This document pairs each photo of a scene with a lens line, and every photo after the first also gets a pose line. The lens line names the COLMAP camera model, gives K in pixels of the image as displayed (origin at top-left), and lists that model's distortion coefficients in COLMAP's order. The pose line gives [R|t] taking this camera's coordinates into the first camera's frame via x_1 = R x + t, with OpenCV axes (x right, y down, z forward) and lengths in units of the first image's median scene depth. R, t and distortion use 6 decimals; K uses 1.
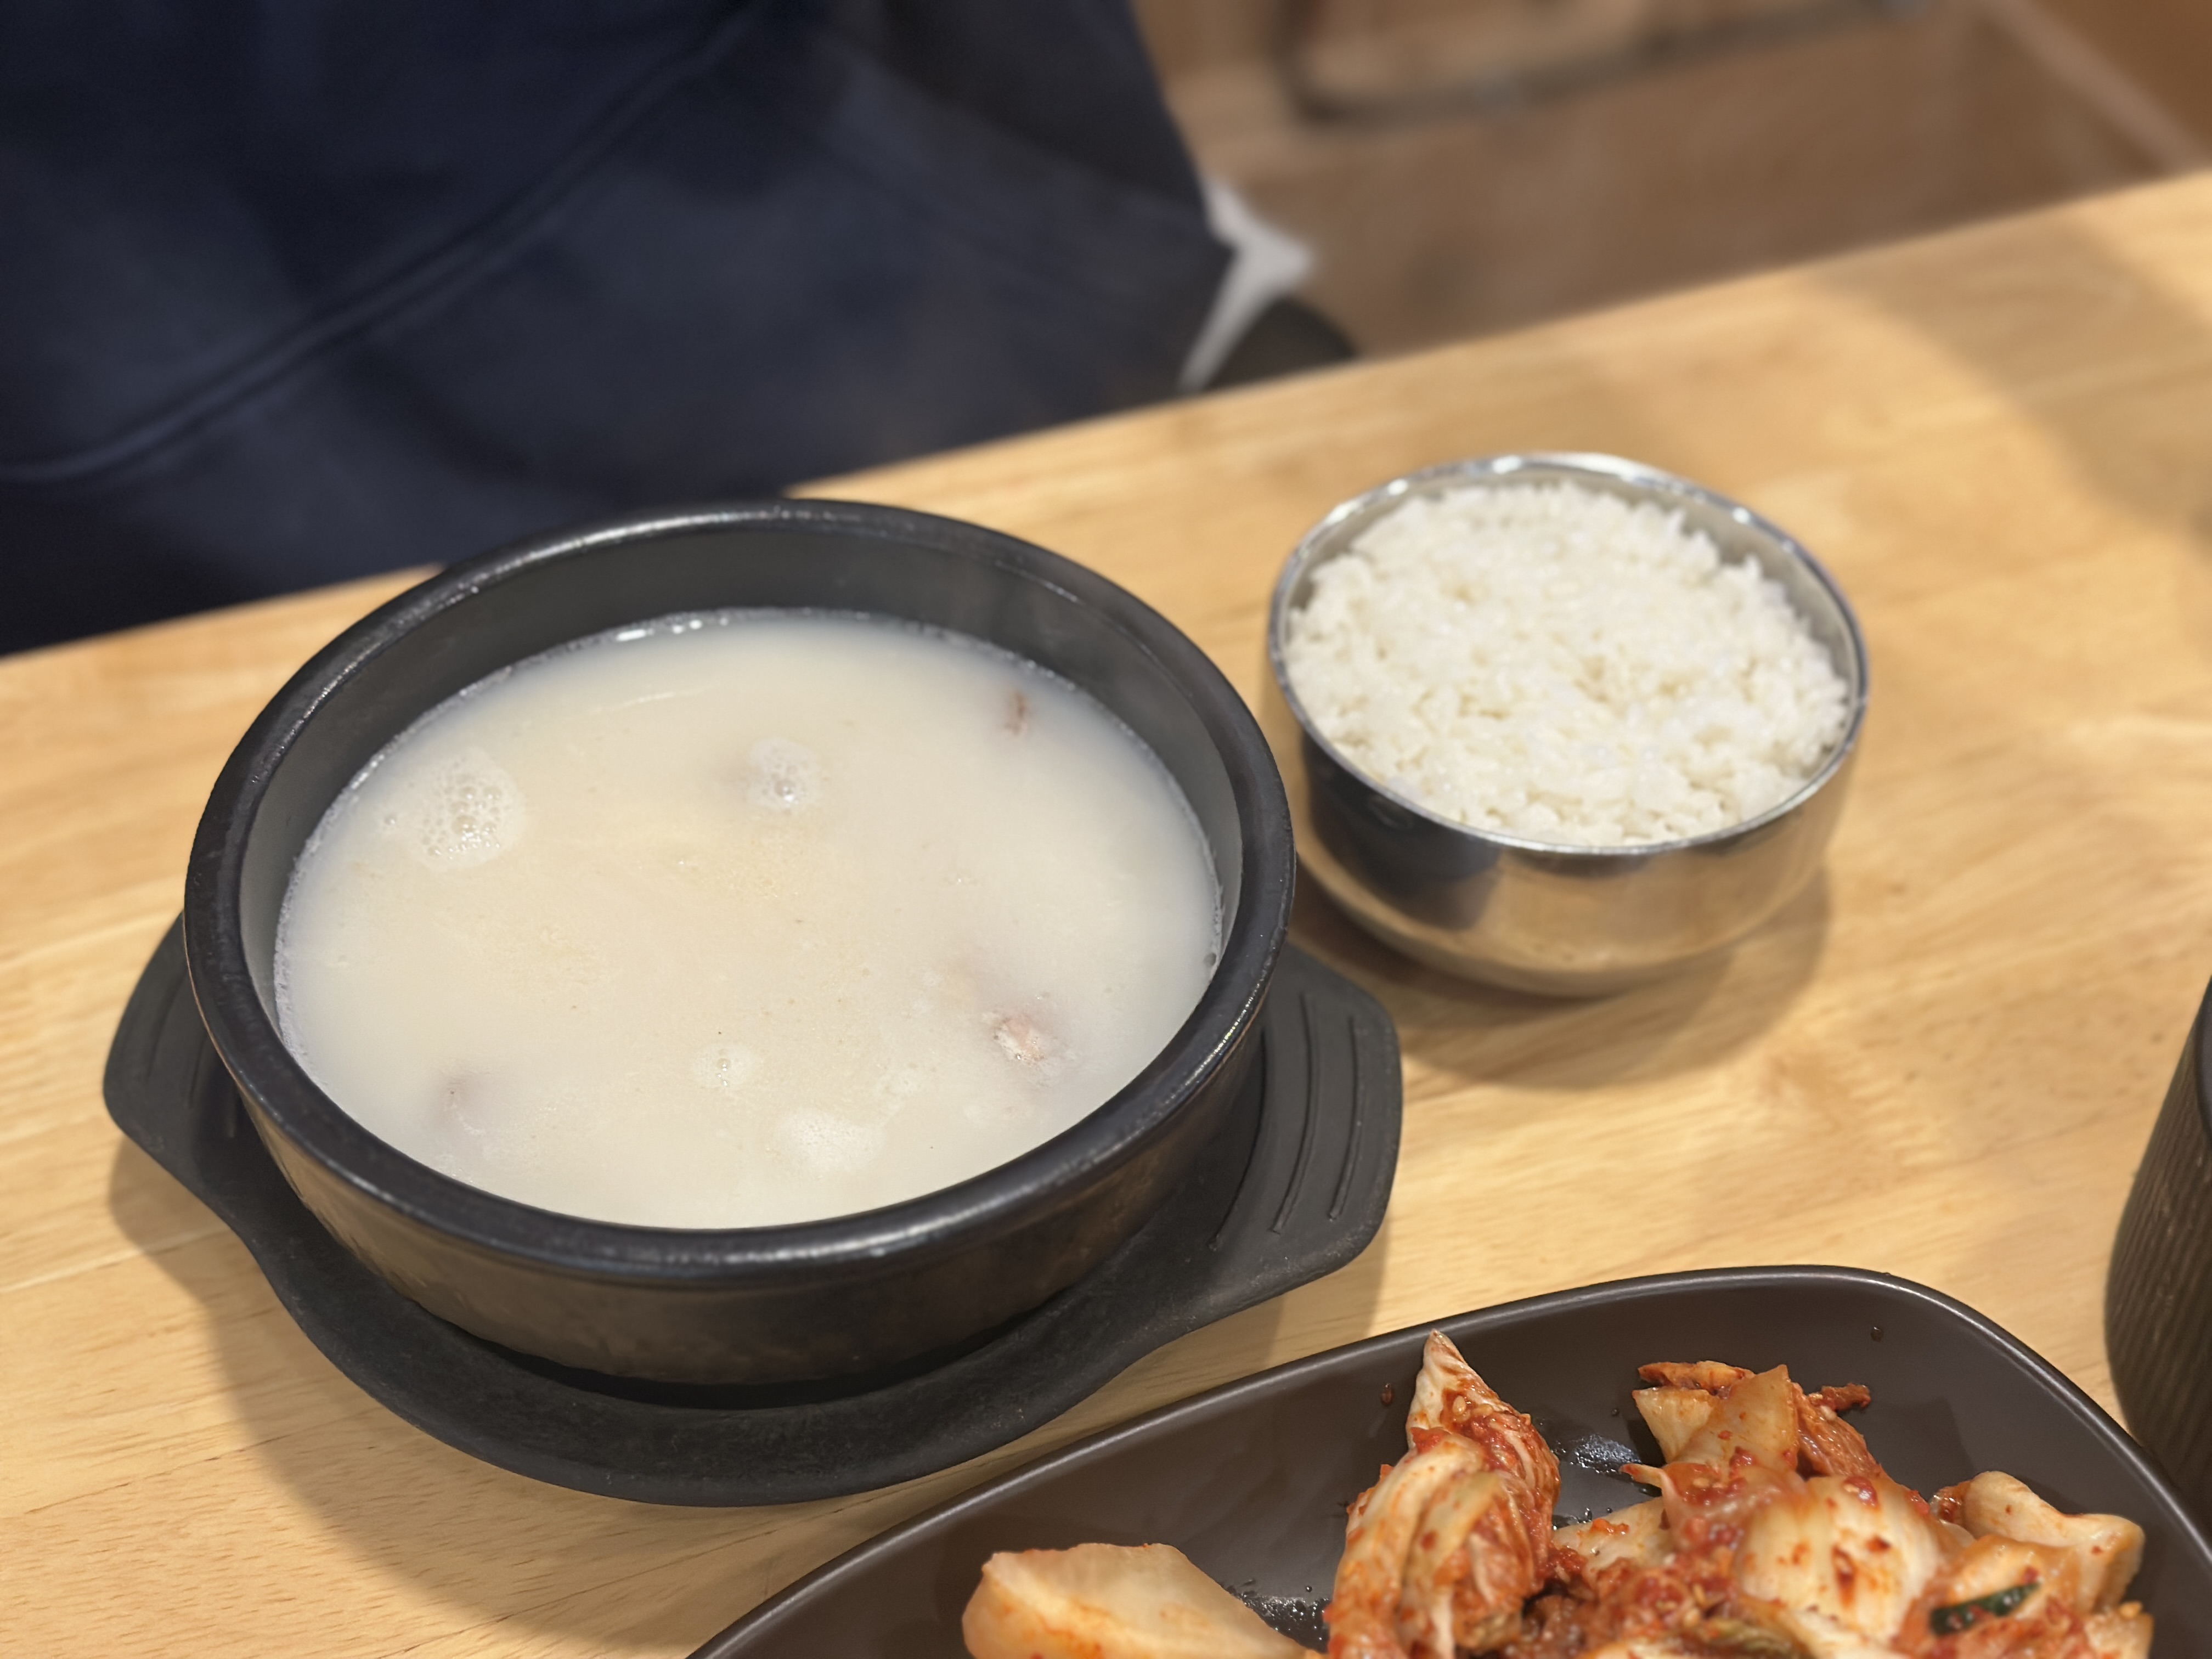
lens RADIAL K [[3077.3, 0, 1108.4], [0, 3077.3, 833.2], [0, 0, 1]] dist [0.046685, 0.000000]
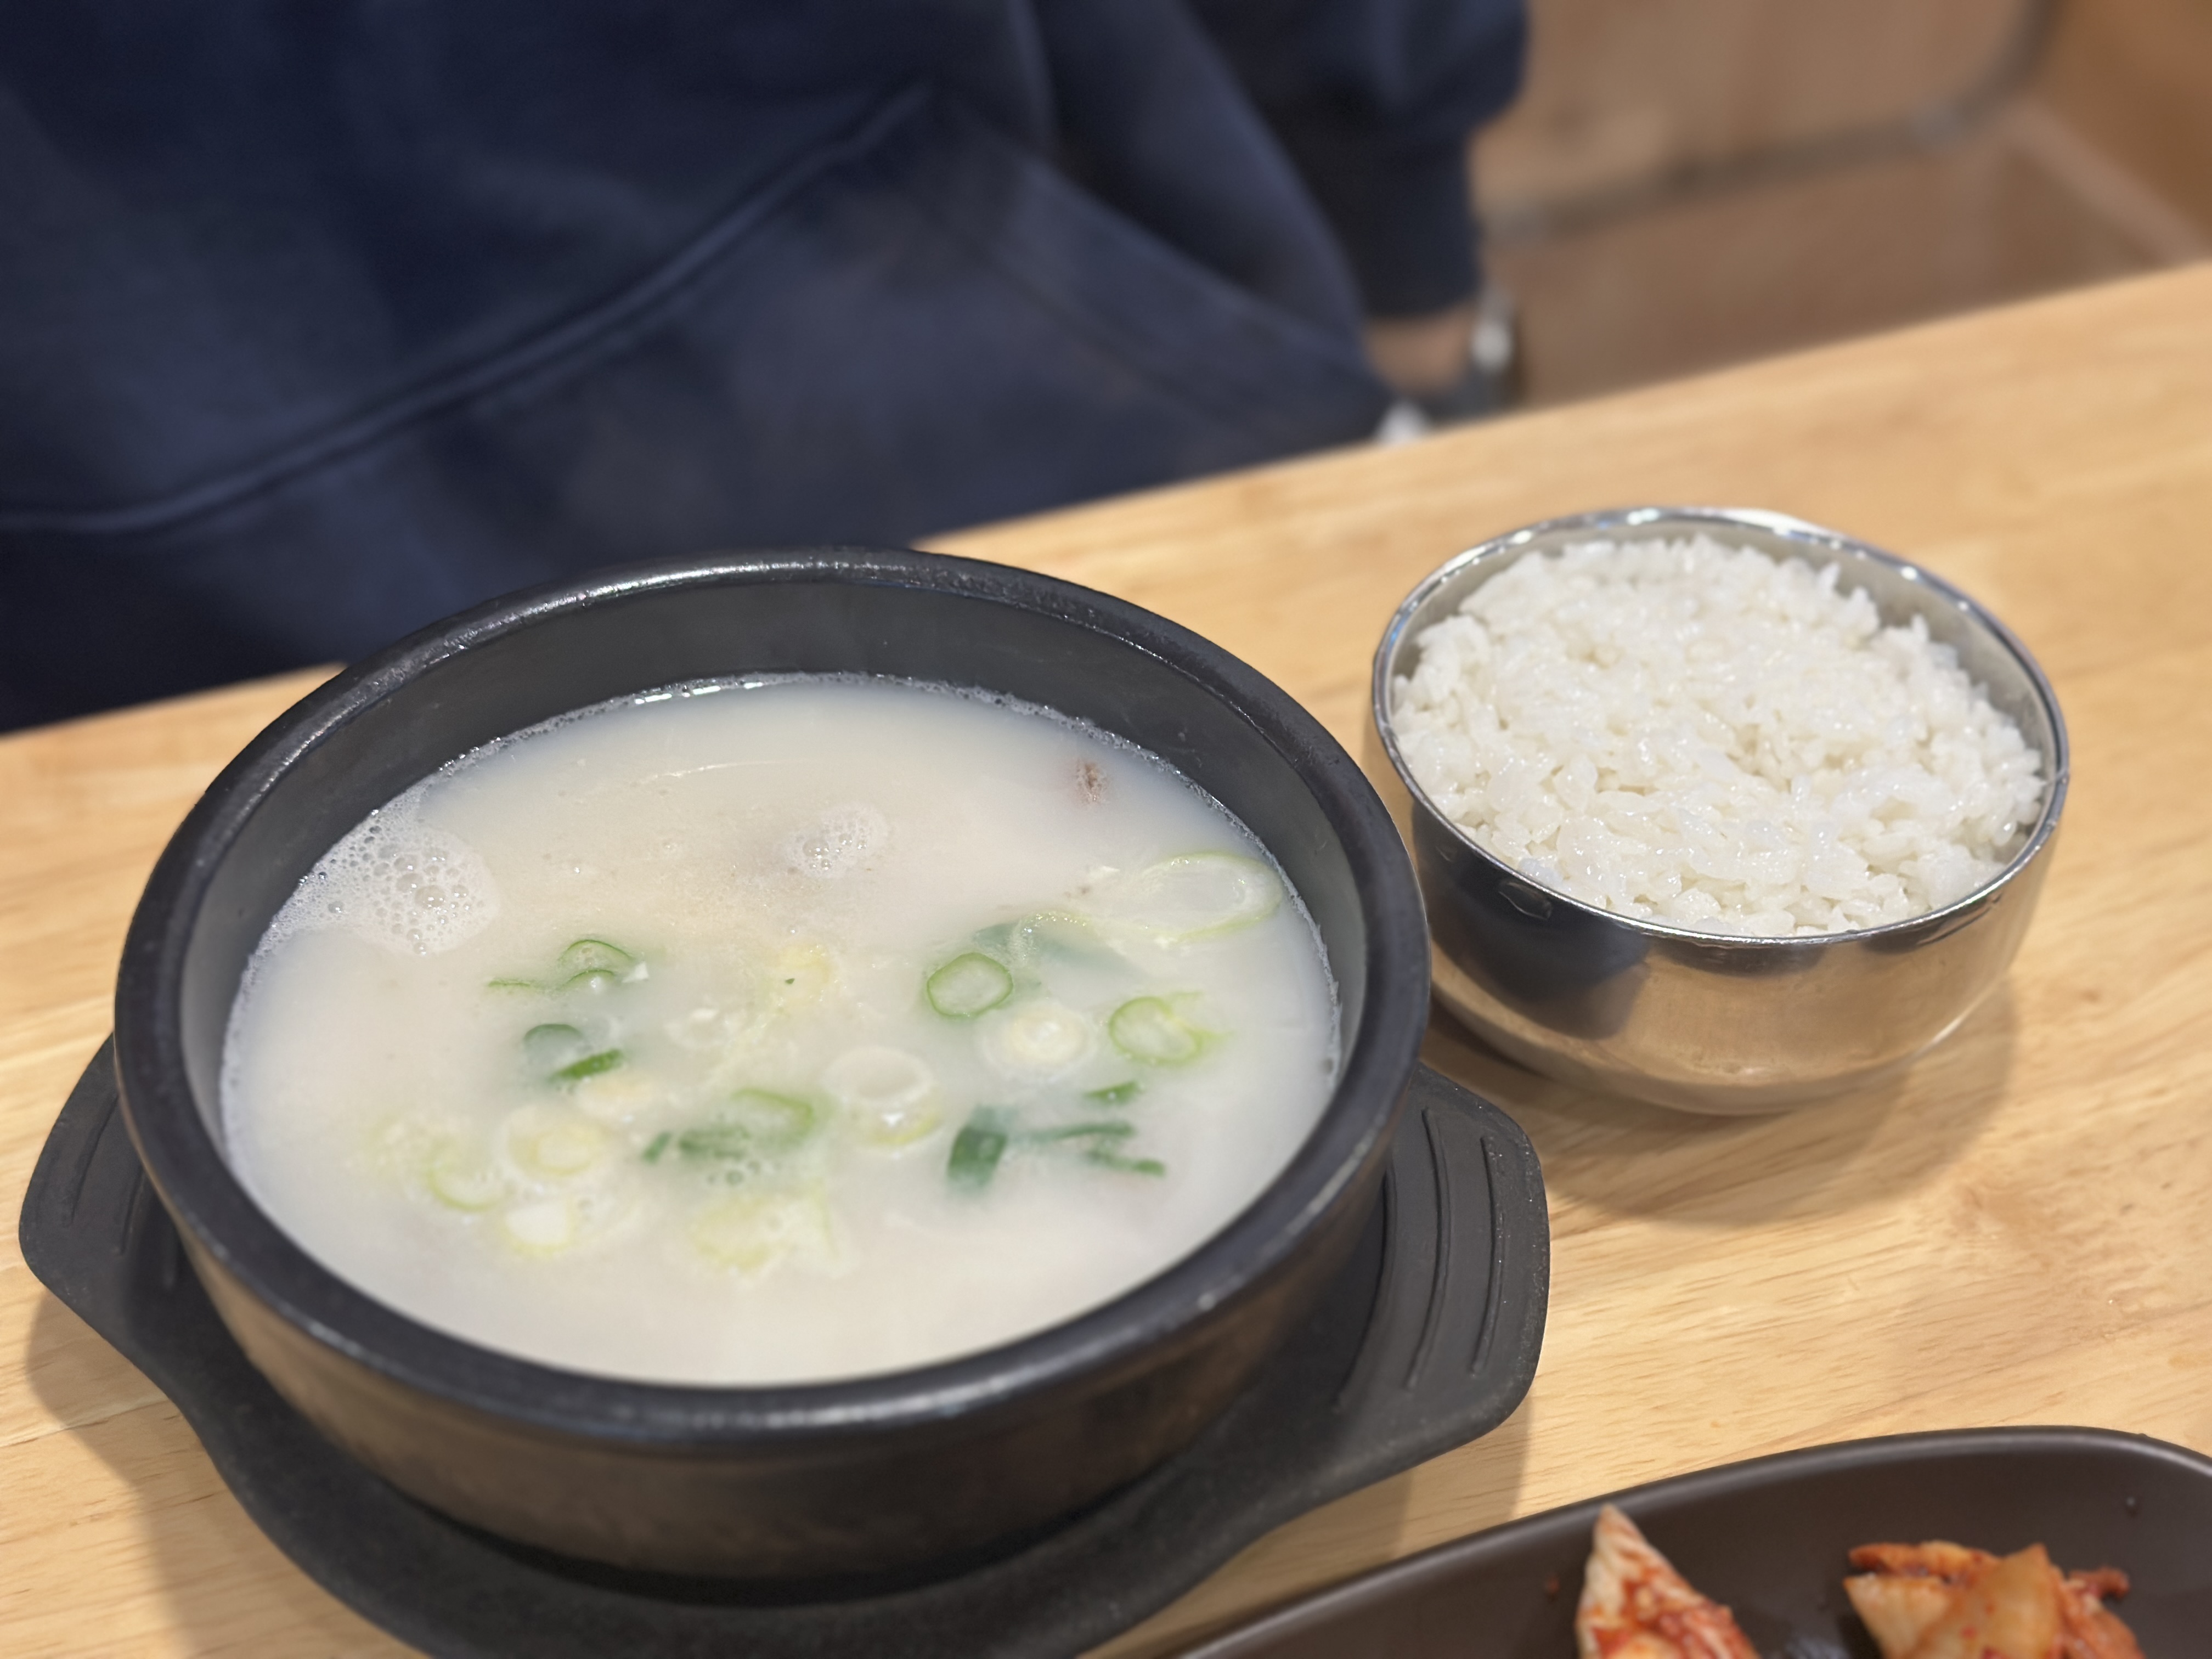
lens RADIAL K [[3077.3, 0, 1105.4], [0, 3077.3, 829.0], [0, 0, 1]] dist [0.046685, 0.000000]
pose [[0.999952, -0.004339, 0.008809, -0.033946], [0.004881, 0.998034, -0.062481, 0.027325], [-0.008521, 0.062521, 0.998007, 0.142687]]
